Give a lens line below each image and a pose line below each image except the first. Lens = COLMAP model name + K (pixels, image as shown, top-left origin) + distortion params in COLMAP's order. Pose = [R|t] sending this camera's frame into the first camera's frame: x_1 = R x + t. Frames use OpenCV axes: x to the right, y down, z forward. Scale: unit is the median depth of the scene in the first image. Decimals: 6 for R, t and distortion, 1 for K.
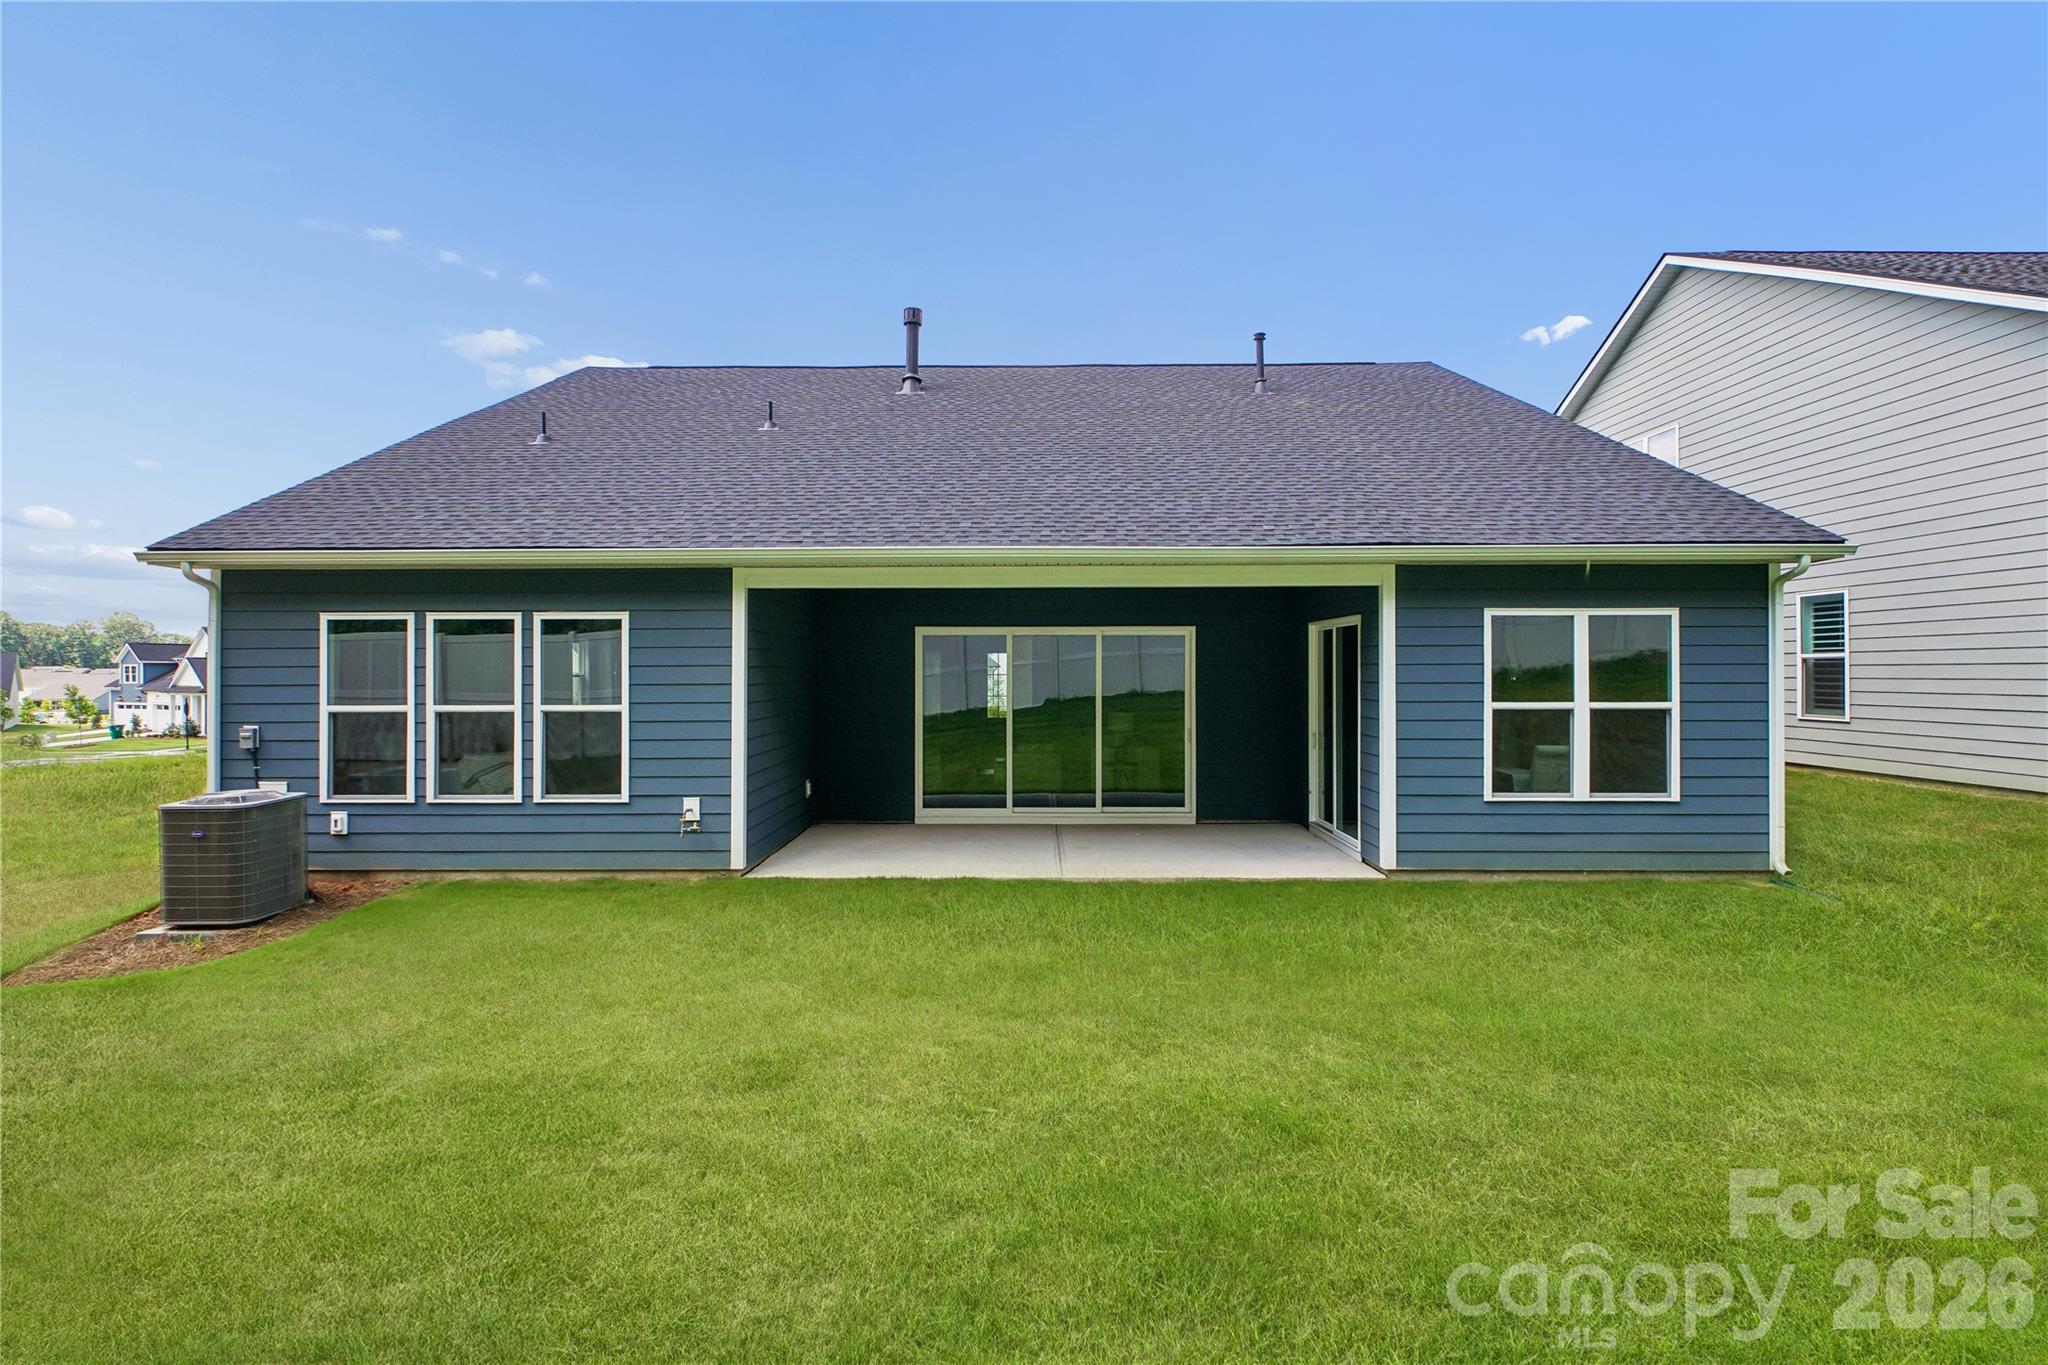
lens RADIAL K [[976.3, 0, 1017.8], [0, 976.3, 675.9], [0, 0, 1]] dist [0.009899, -0.006862]
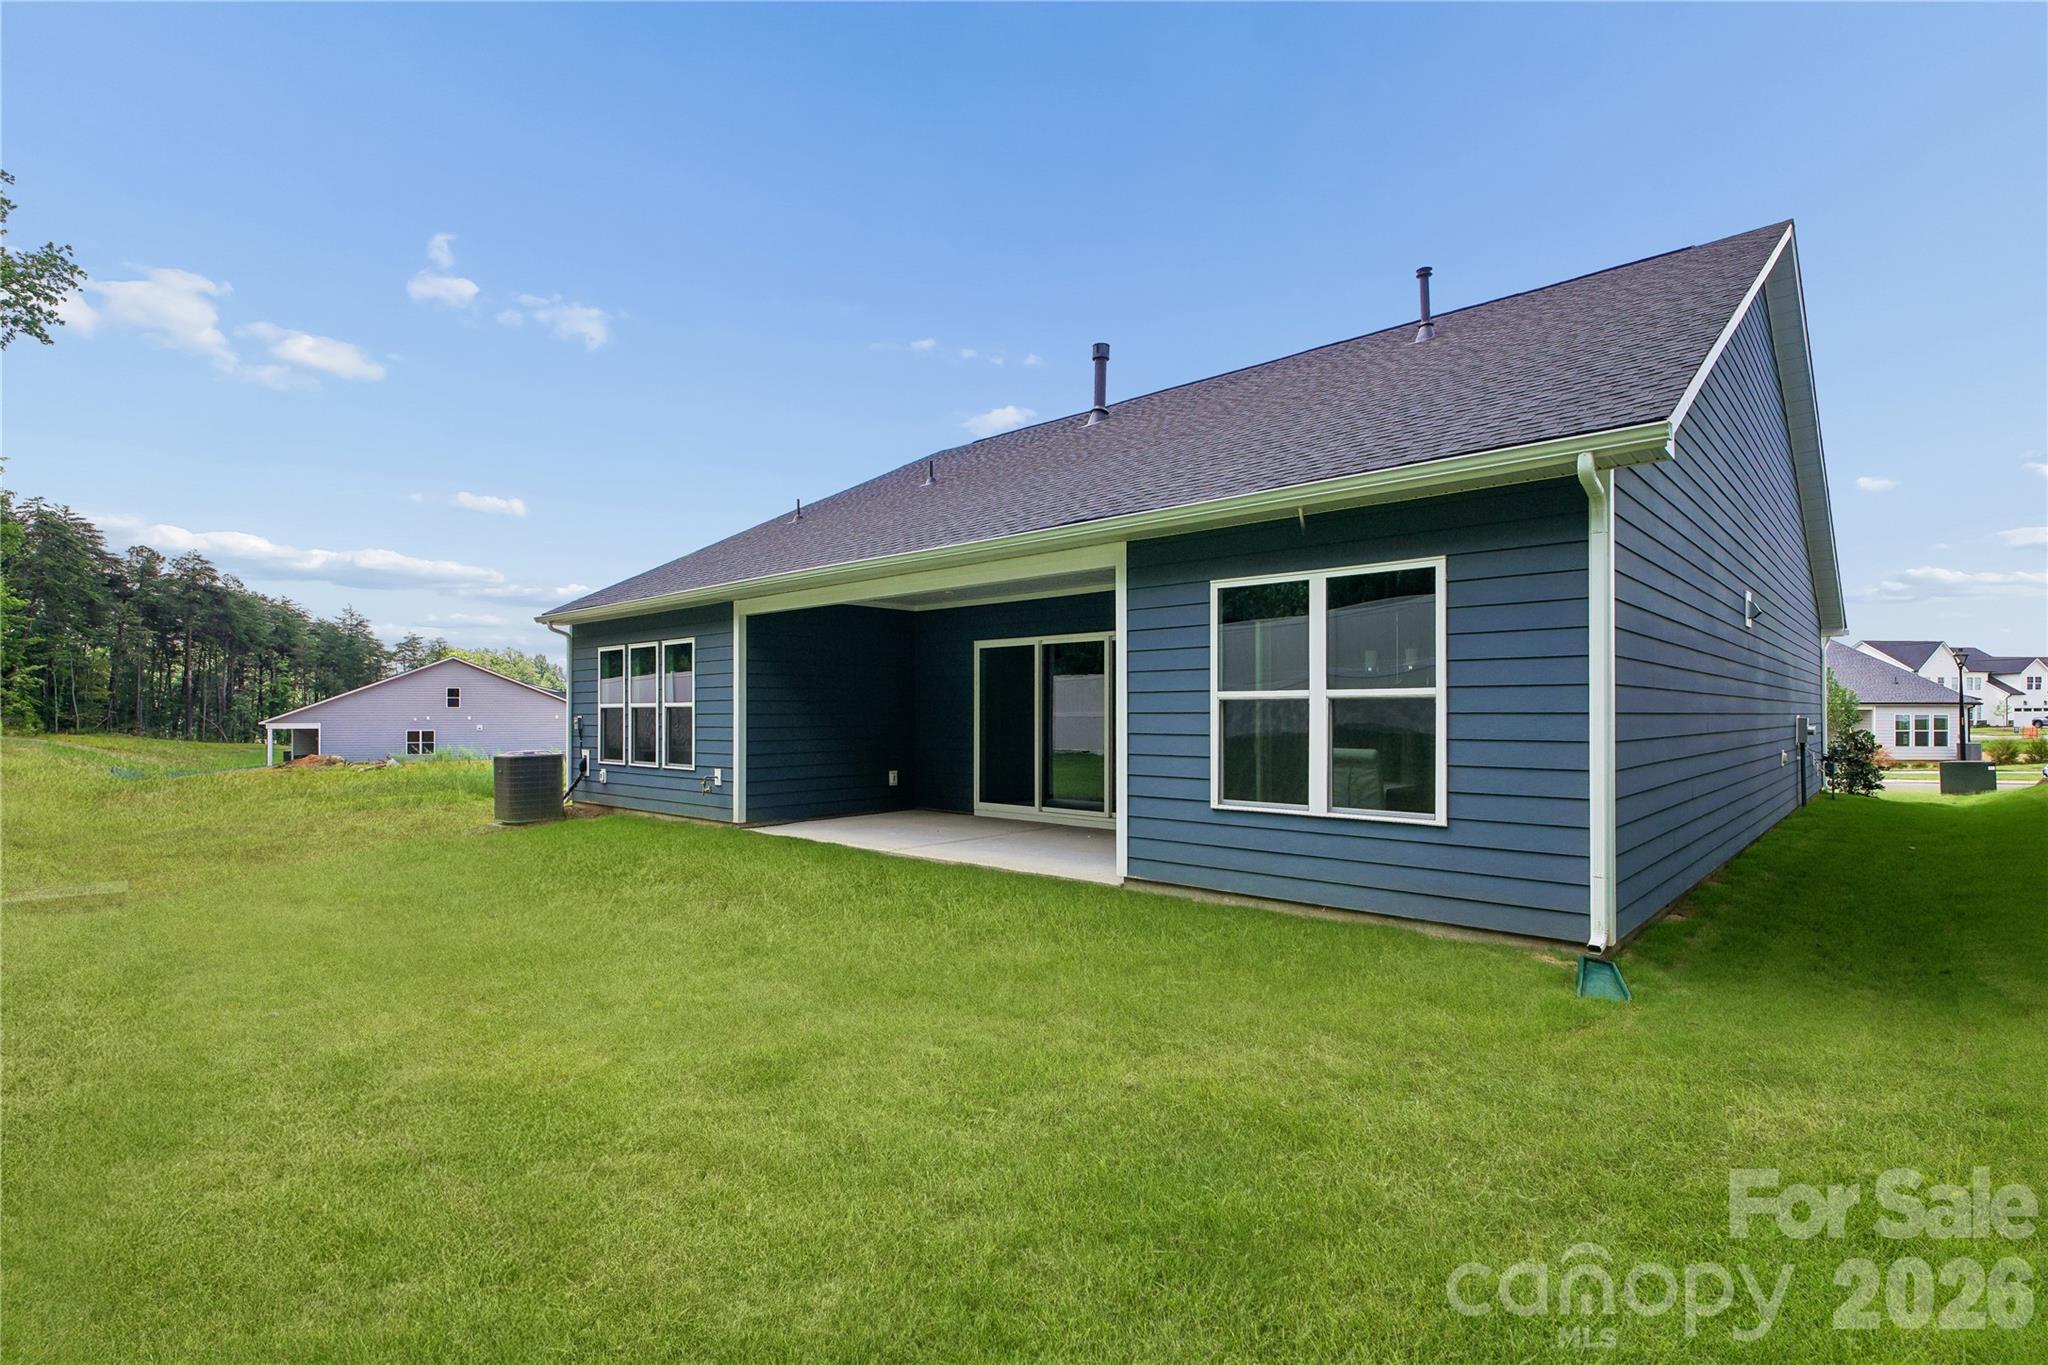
lens RADIAL K [[976.3, 0, 1028.7], [0, 976.3, 725.3], [0, 0, 1]] dist [0.009899, -0.006862]
pose [[0.743502, 0.008535, -0.668679, 0.923397], [-0.003377, 0.999954, 0.009008, 0.048777], [0.668725, -0.004439, 0.743497, 0.264278]]
